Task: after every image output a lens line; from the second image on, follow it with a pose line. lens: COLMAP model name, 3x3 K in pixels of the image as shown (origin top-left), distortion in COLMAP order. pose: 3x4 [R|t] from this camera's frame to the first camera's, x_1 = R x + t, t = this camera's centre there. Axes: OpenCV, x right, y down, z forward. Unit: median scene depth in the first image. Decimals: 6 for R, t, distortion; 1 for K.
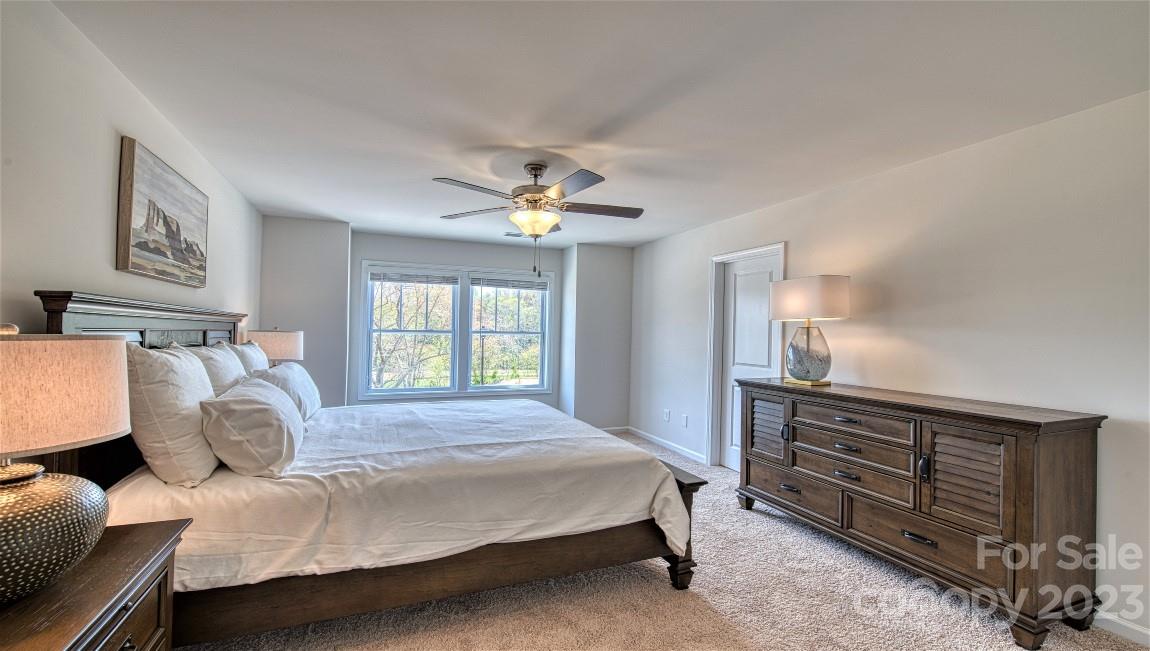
lens RADIAL K [[495.0, 0, 575.0], [0, 495.0, 325.5], [0, 0, 1]] dist [0.000502, -0.000053]
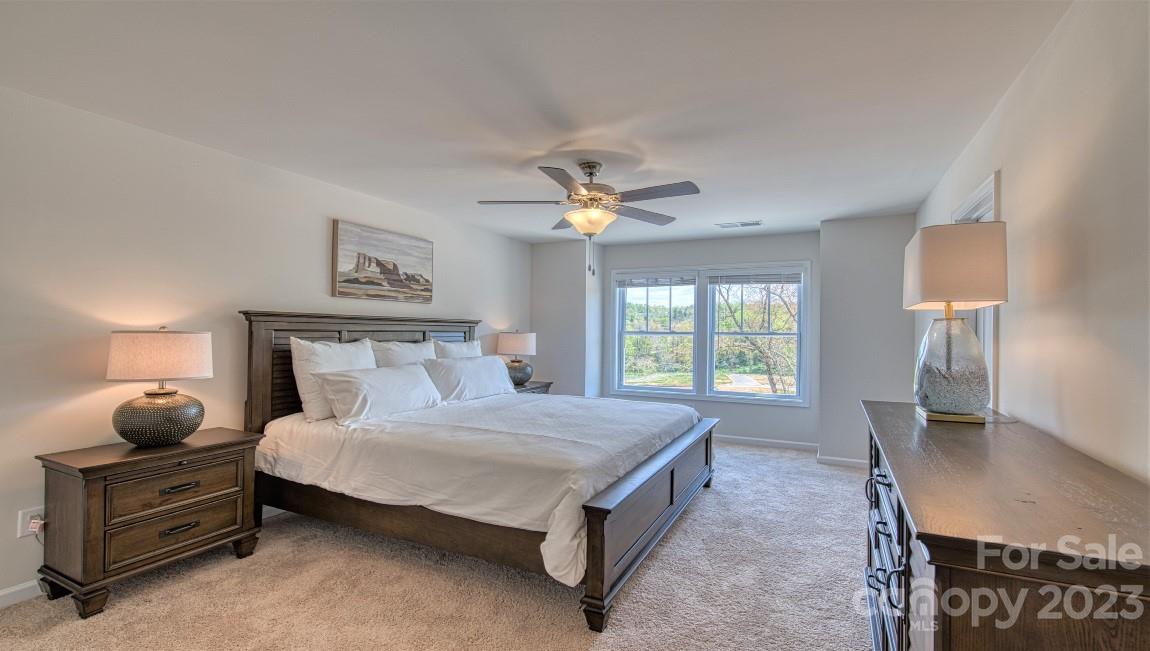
lens RADIAL K [[504.6, 0, 575.0], [0, 504.6, 325.5], [0, 0, 1]] dist [0.002485, 0.000126]
pose [[0.664876, -0.015666, -0.746790, 0.752671], [0.010043, 0.999877, -0.012034, 0.015501], [0.746887, 0.000501, 0.664951, 0.349102]]
